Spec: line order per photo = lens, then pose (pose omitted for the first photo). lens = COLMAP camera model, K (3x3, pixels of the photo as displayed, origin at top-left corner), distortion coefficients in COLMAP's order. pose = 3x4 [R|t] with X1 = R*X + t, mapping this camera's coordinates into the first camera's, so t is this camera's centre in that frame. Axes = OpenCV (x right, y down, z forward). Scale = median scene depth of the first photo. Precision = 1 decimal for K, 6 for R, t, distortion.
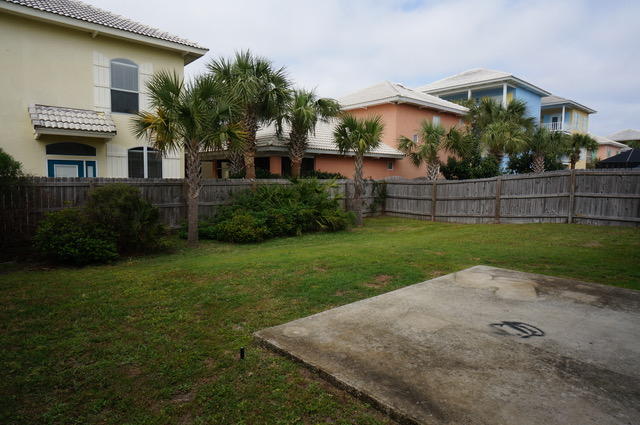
lens RADIAL K [[377.4, 0, 319.7], [0, 377.4, 215.1], [0, 0, 1]] dist [0.006592, 0.000493]
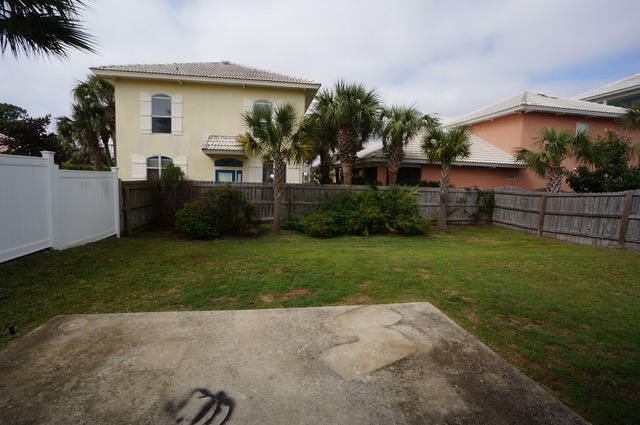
lens RADIAL K [[287.2, 0, 320.7], [0, 287.2, 213.9], [0, 0, 1]] dist [-0.049138, 0.015473]
pose [[0.853244, 0.078069, -0.515635, 0.217757], [-0.073711, 0.996859, 0.028956, -0.021168], [0.516276, 0.013301, 0.856319, 0.153115]]
